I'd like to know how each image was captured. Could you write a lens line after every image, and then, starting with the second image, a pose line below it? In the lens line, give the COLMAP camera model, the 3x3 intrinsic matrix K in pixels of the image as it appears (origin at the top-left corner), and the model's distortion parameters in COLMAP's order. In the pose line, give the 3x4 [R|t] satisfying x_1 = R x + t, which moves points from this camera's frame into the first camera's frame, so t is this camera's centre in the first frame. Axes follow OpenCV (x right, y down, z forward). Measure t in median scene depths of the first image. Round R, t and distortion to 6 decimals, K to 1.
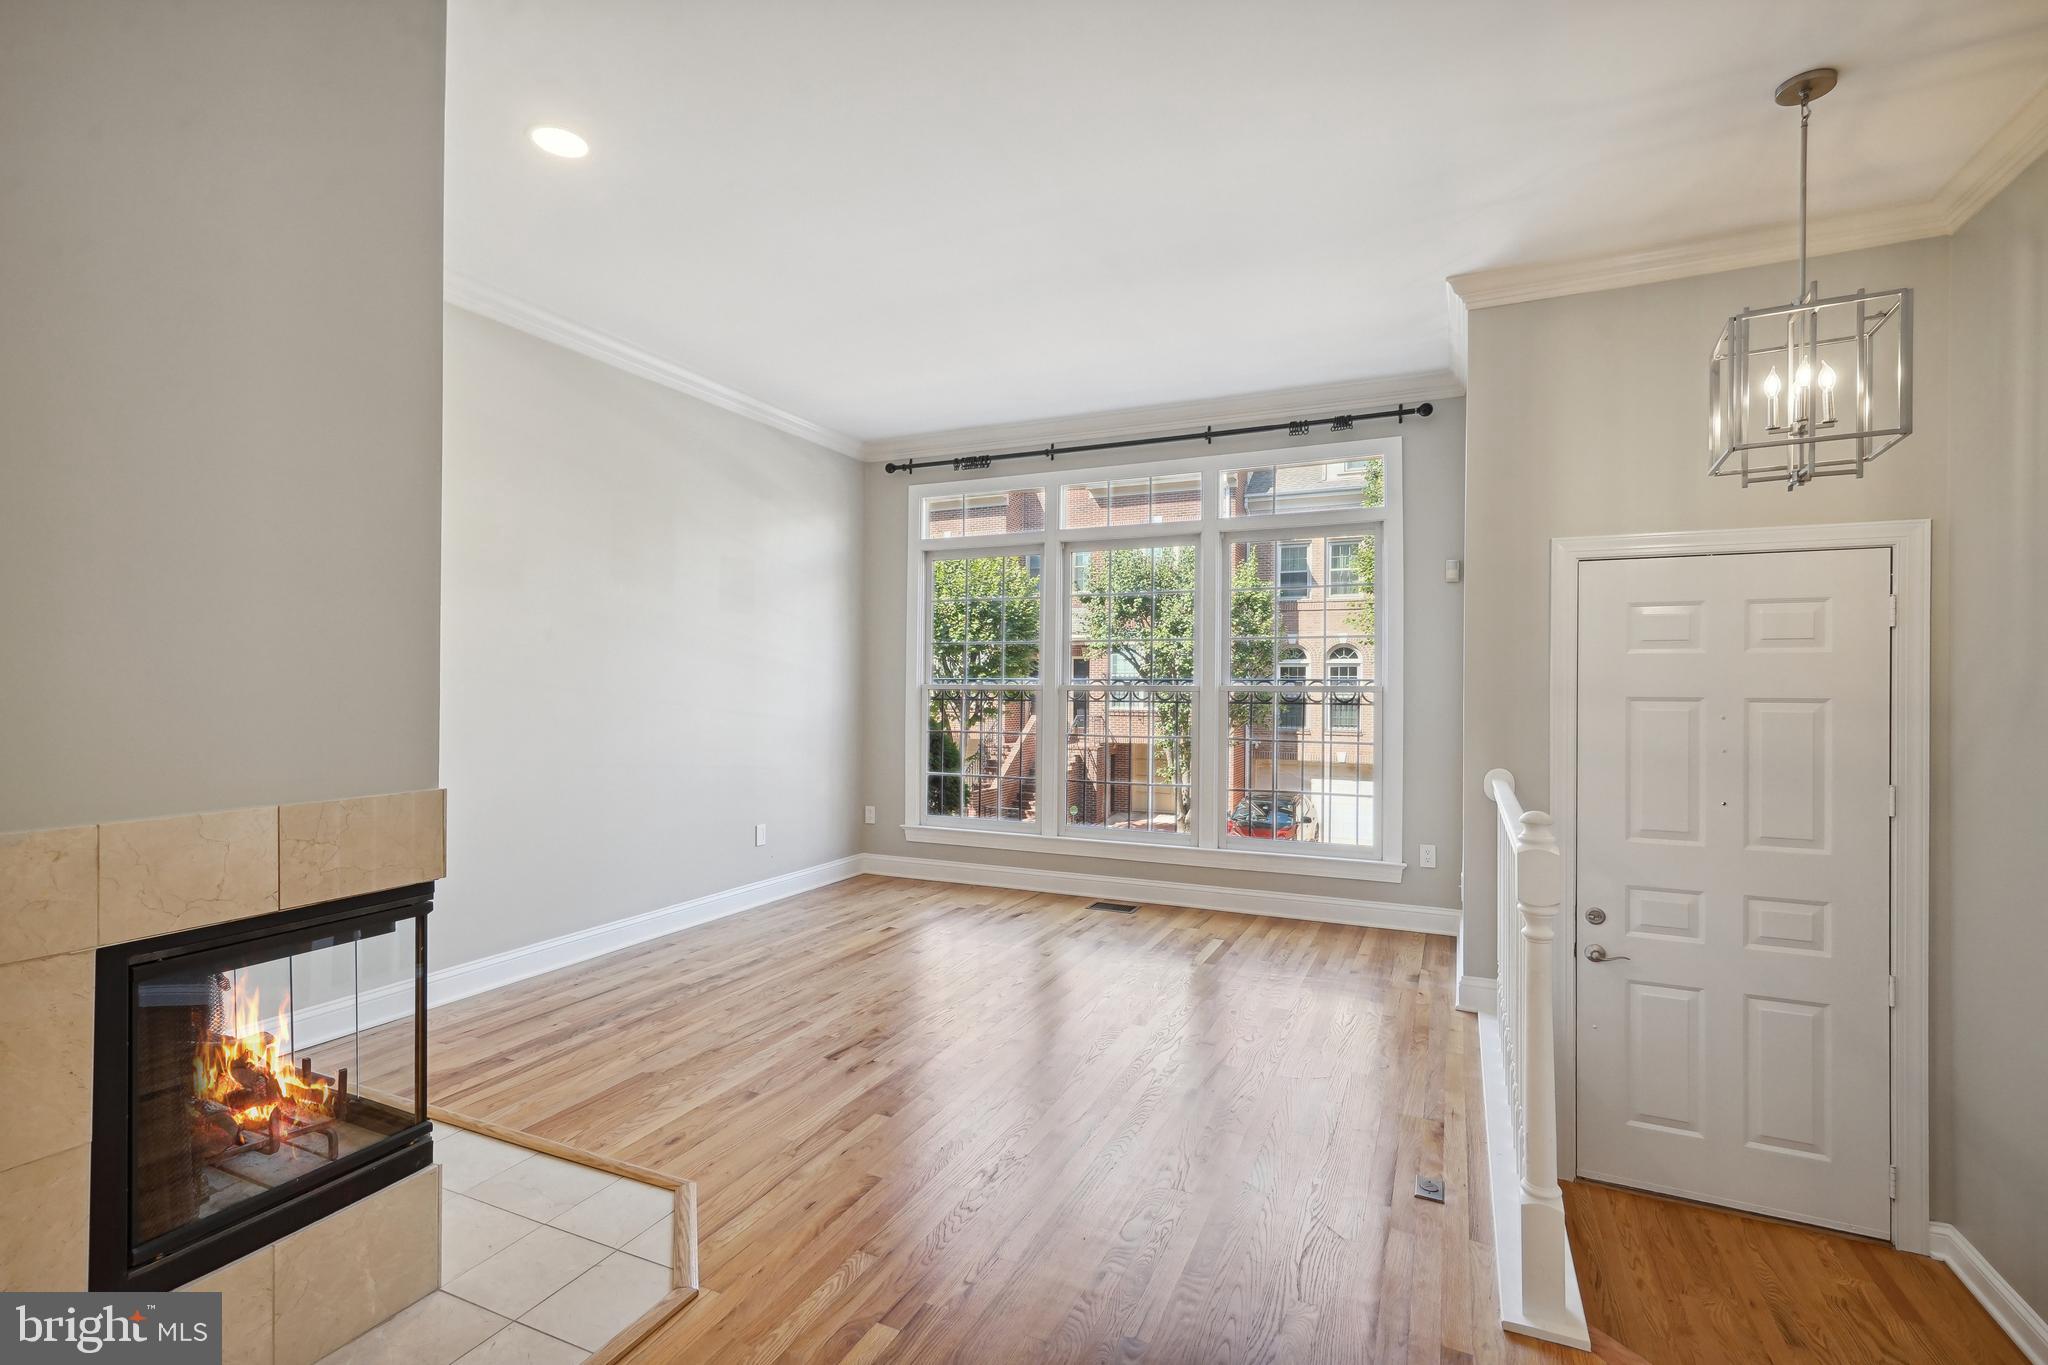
lens RADIAL K [[942.1, 0, 1025.7], [0, 942.1, 678.0], [0, 0, 1]] dist [-0.001994, 0.000195]
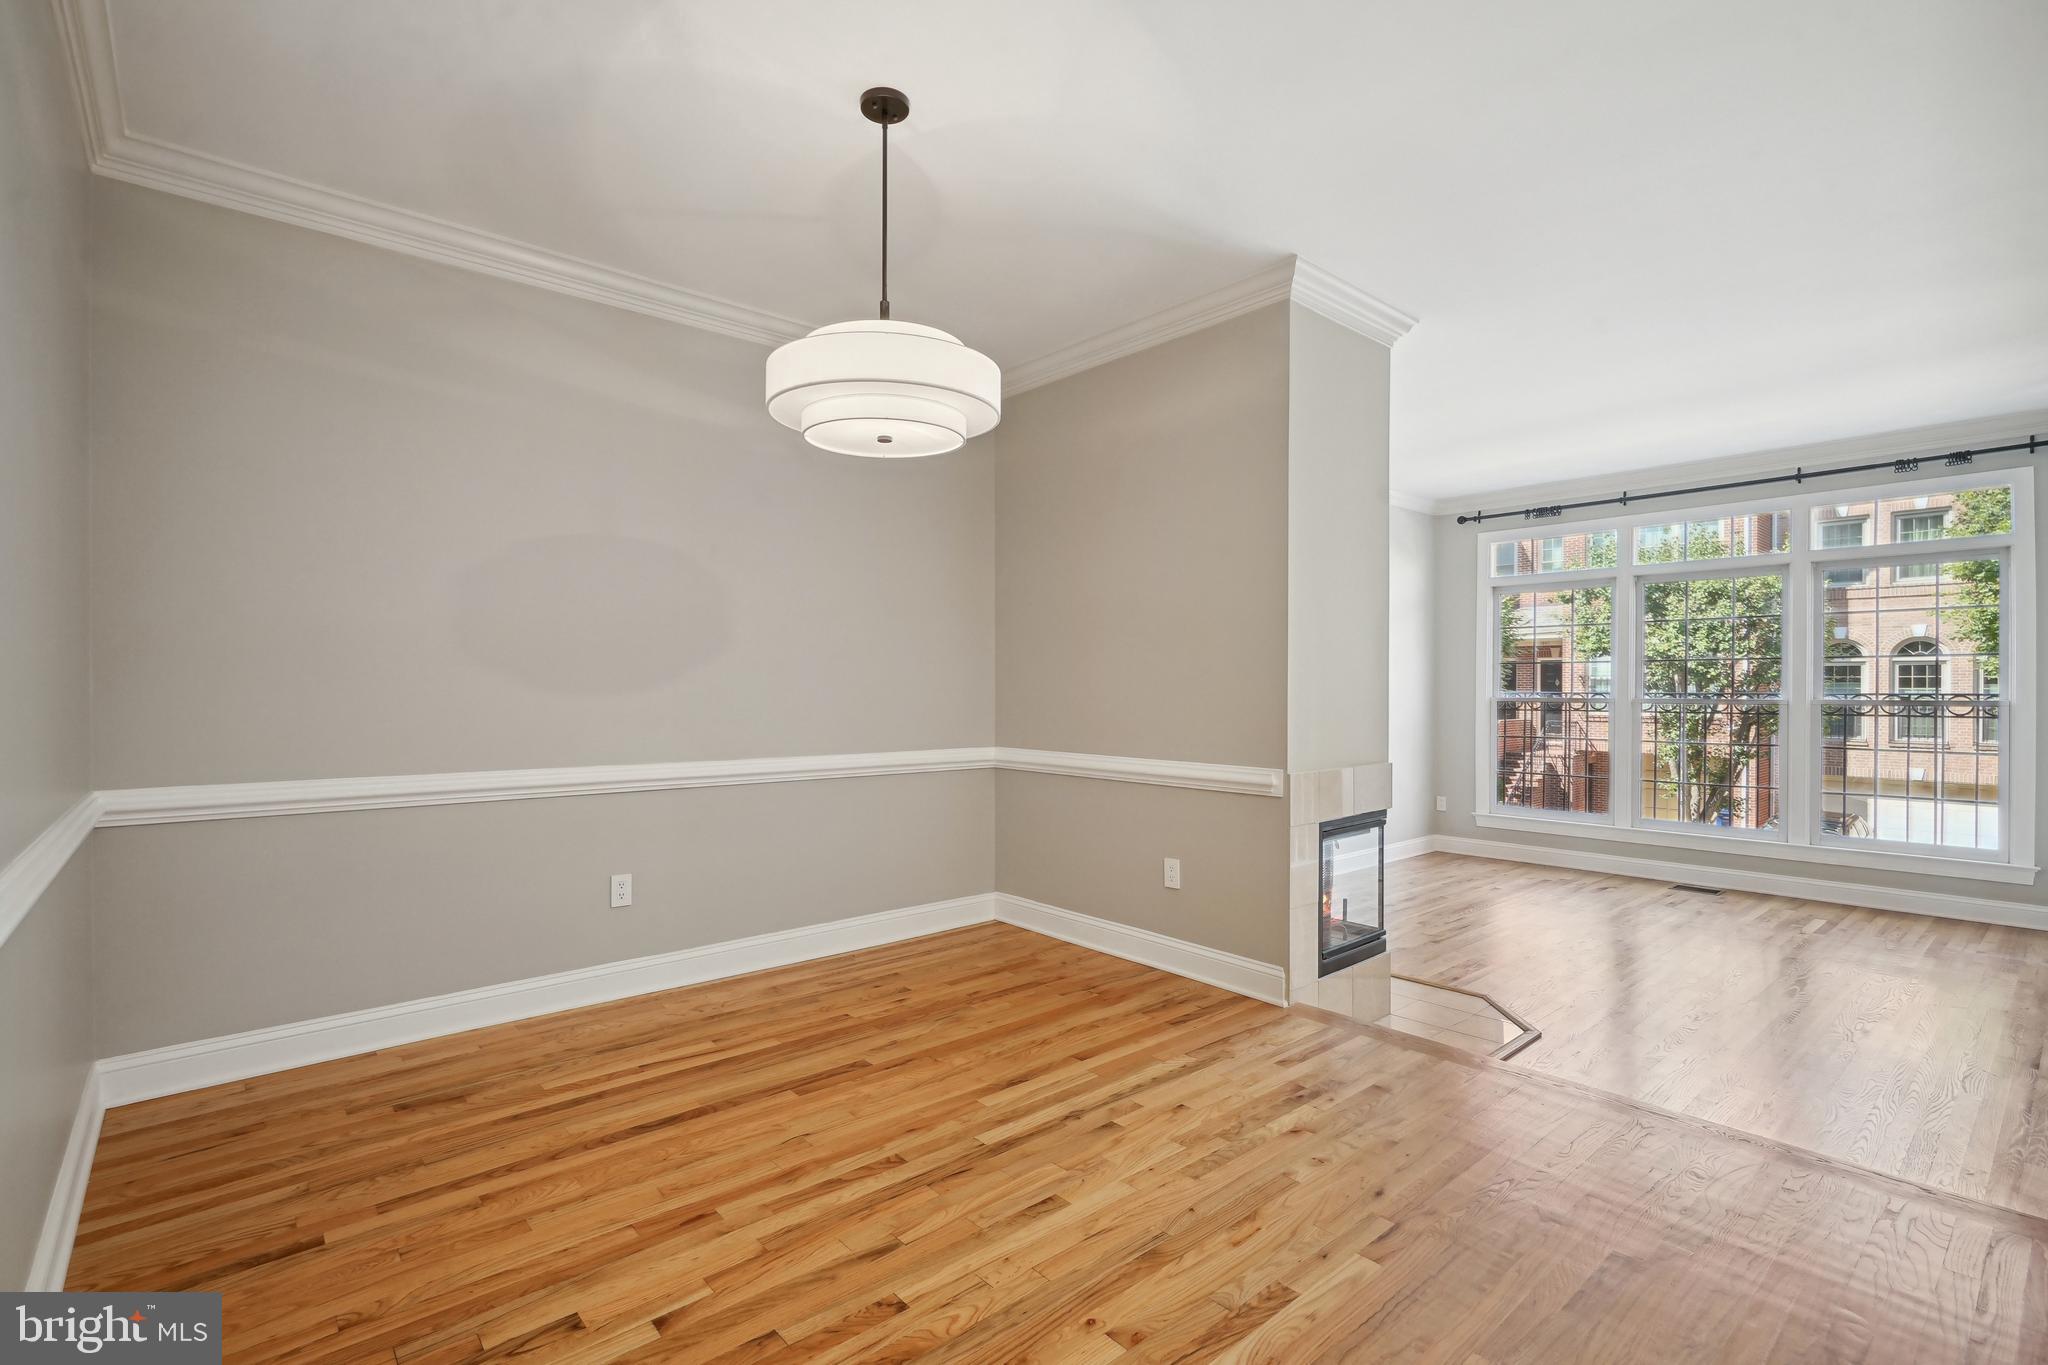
lens RADIAL K [[942.1, 0, 1015.8], [0, 942.1, 689.6], [0, 0, 1]] dist [-0.001994, 0.000195]
pose [[0.907809, -0.004363, -0.419361, -0.163664], [0.008737, 0.999926, 0.008510, -0.019665], [0.419293, -0.011390, 0.907780, -0.365569]]
